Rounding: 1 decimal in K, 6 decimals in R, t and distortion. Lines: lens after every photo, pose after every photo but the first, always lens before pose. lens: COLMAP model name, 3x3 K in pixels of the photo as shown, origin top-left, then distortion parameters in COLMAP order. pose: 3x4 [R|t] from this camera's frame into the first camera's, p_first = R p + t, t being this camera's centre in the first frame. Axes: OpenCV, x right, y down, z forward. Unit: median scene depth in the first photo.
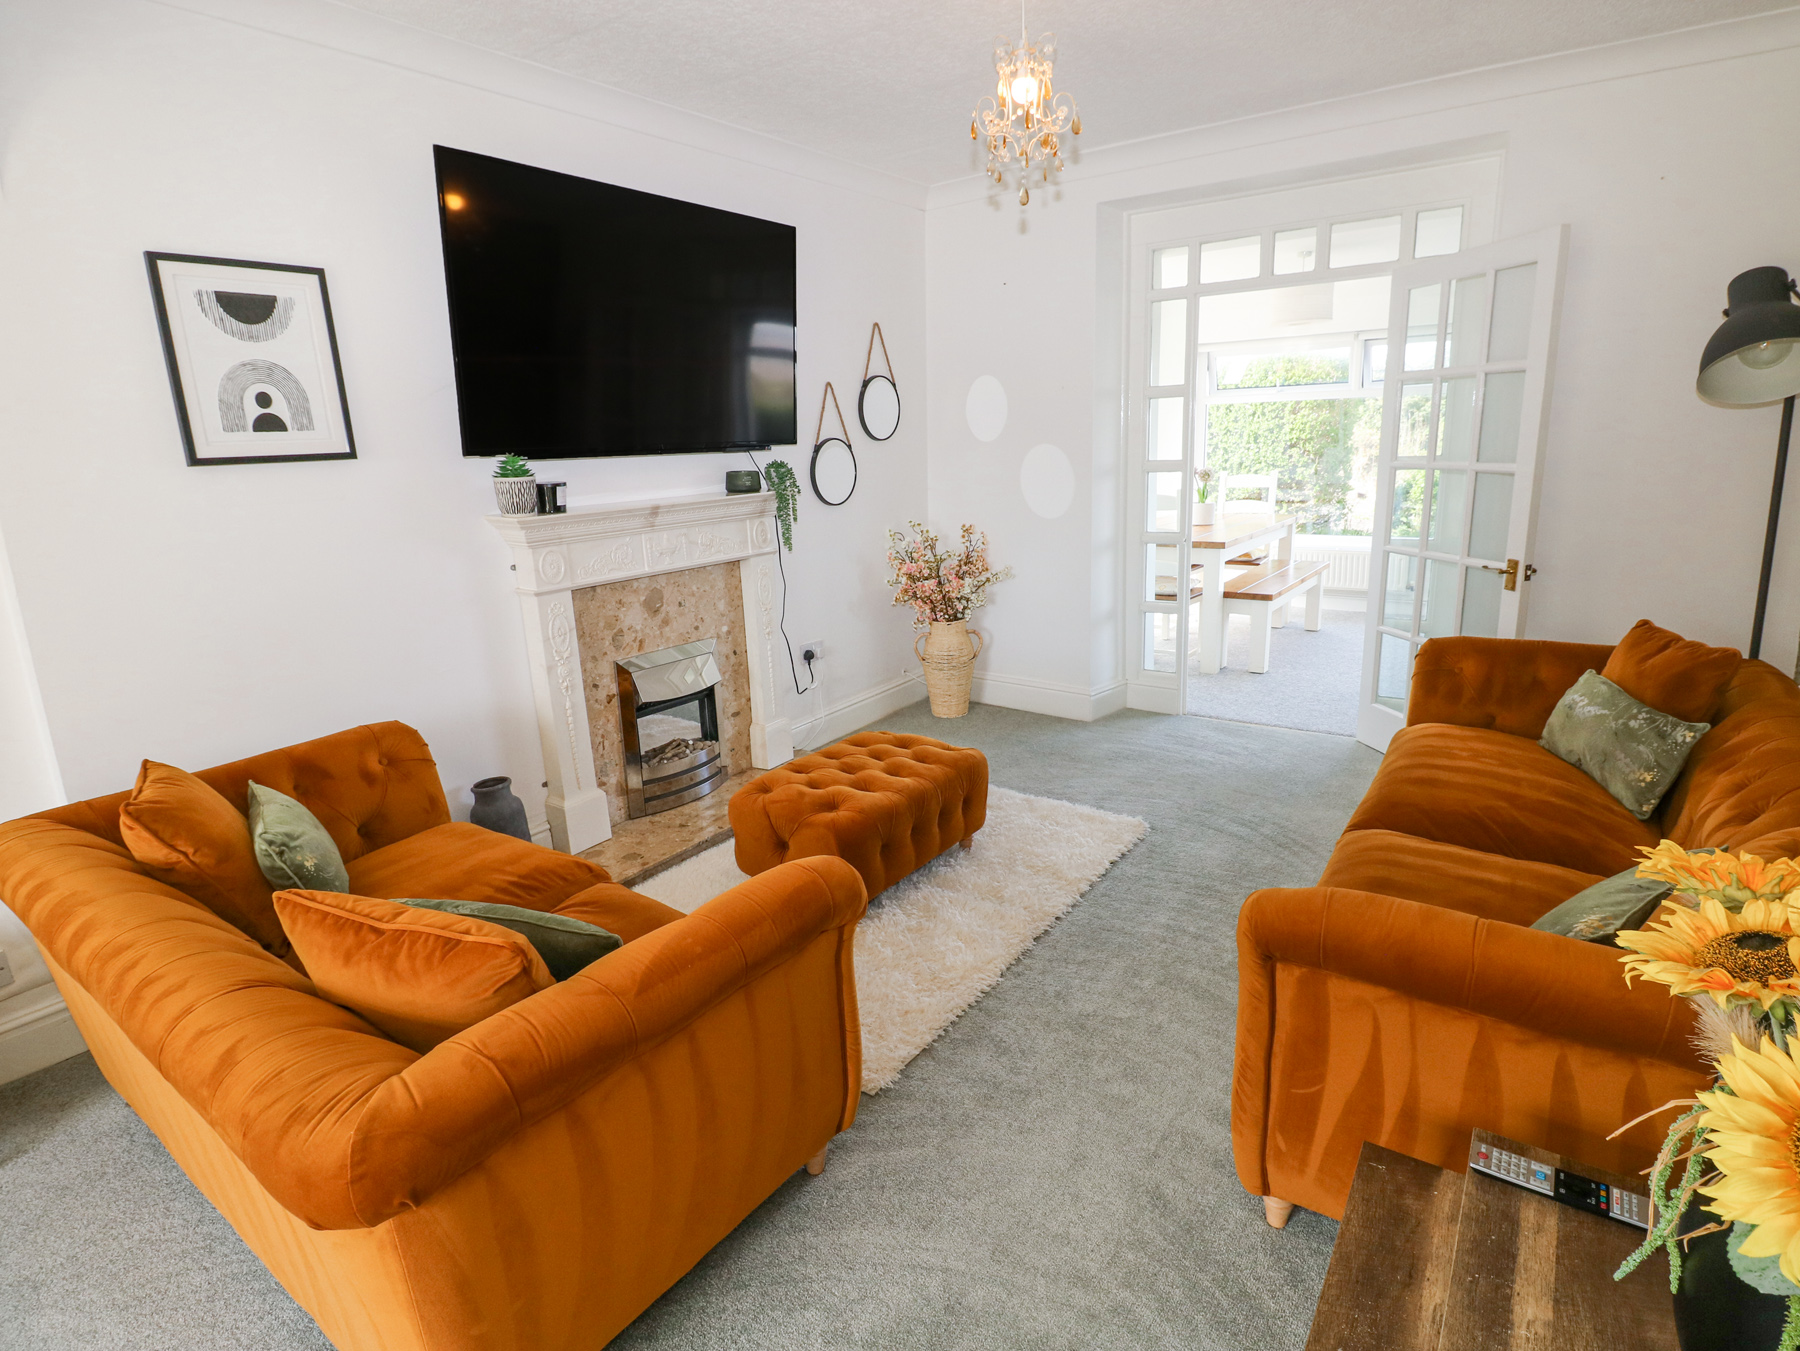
lens RADIAL K [[953.4, 0, 903.9], [0, 953.4, 670.0], [0, 0, 1]] dist [-0.002342, -0.010902]
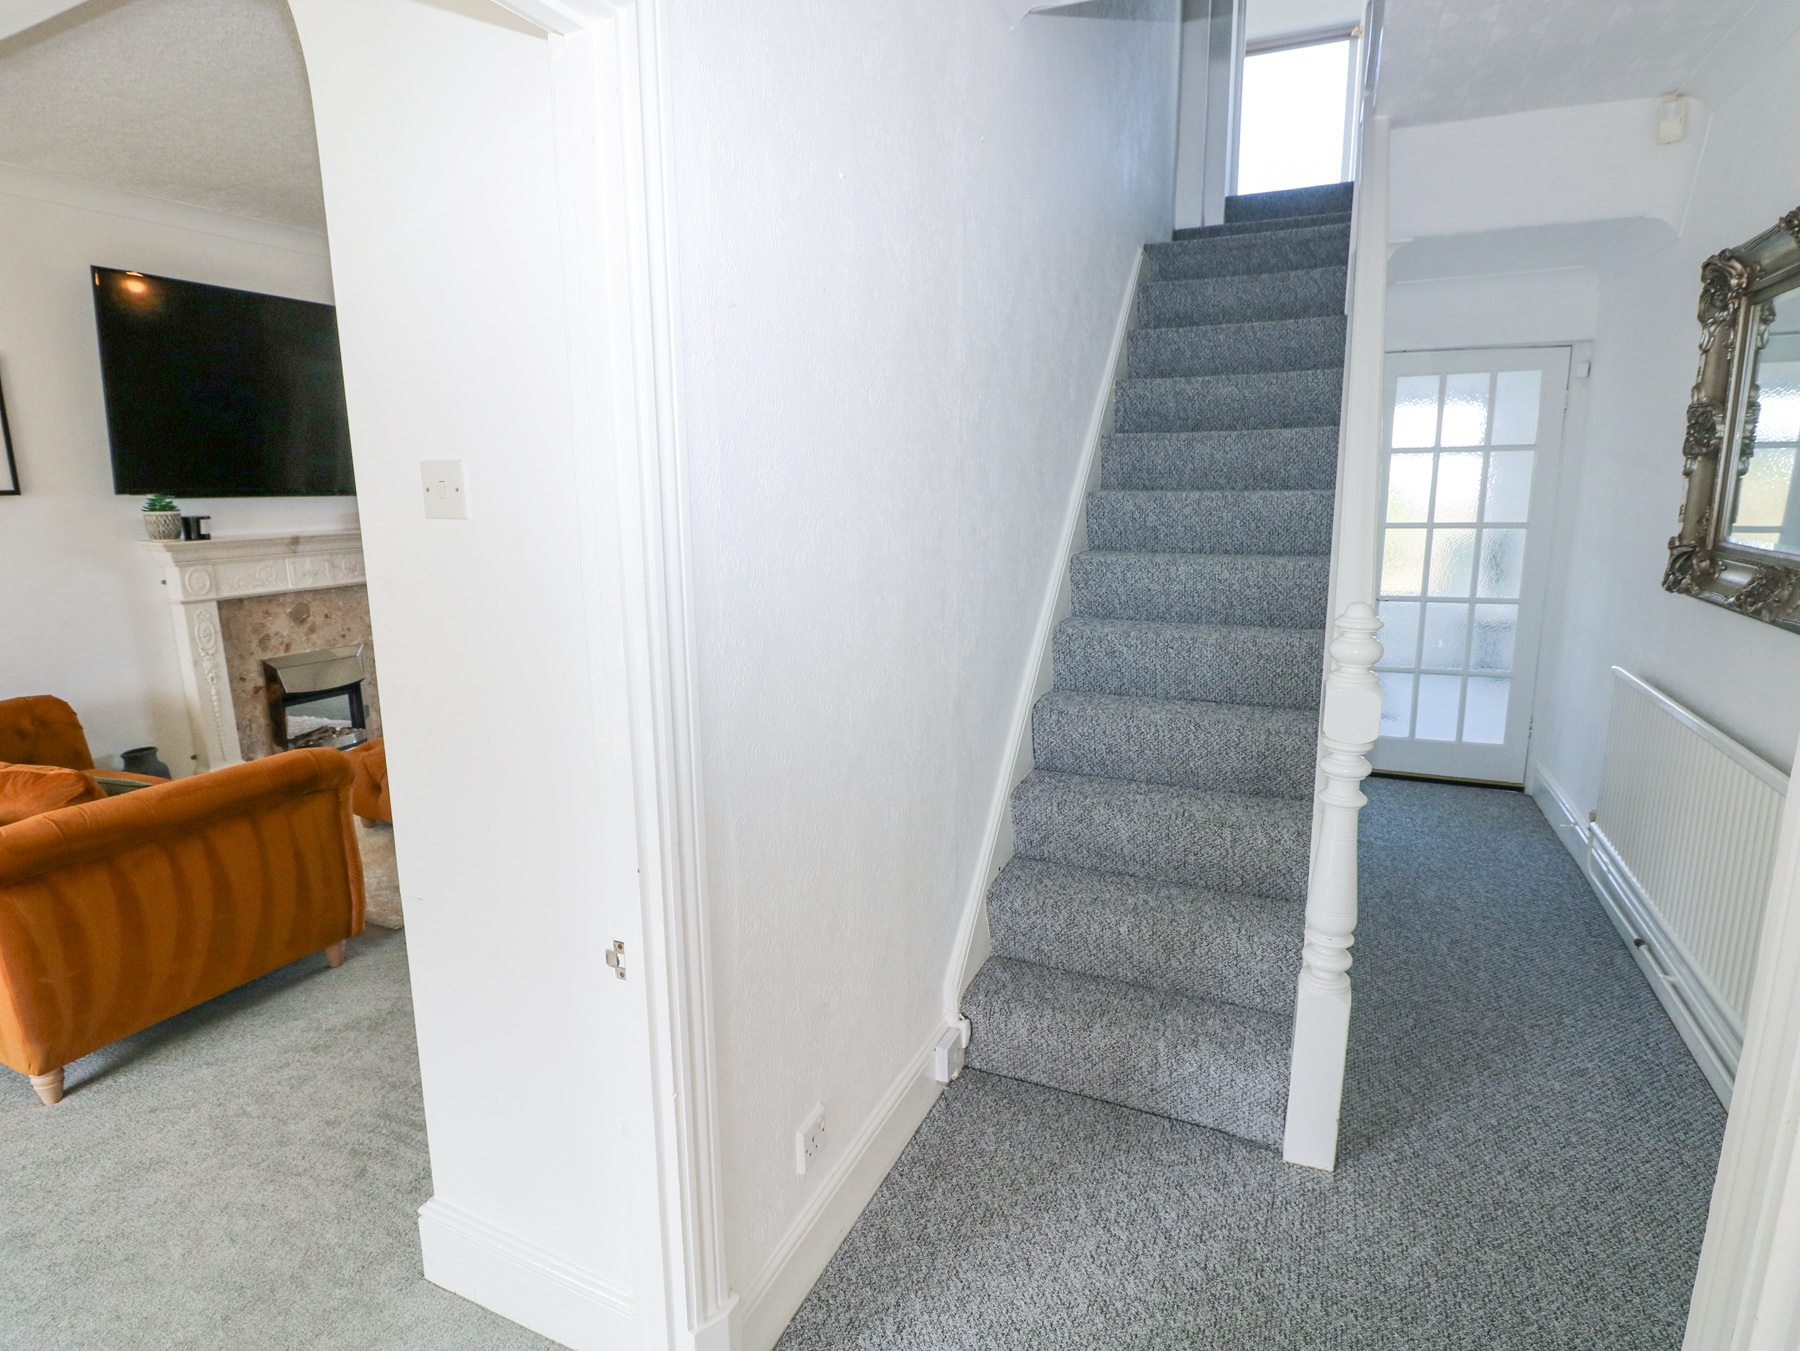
lens RADIAL K [[953.4, 0, 894.8], [0, 953.4, 673.6], [0, 0, 1]] dist [-0.002342, -0.010902]
pose [[0.982324, -0.009525, 0.186946, 0.300572], [0.018122, 0.998853, -0.044331, 0.085268], [-0.186310, 0.046936, 0.981369, -0.403239]]
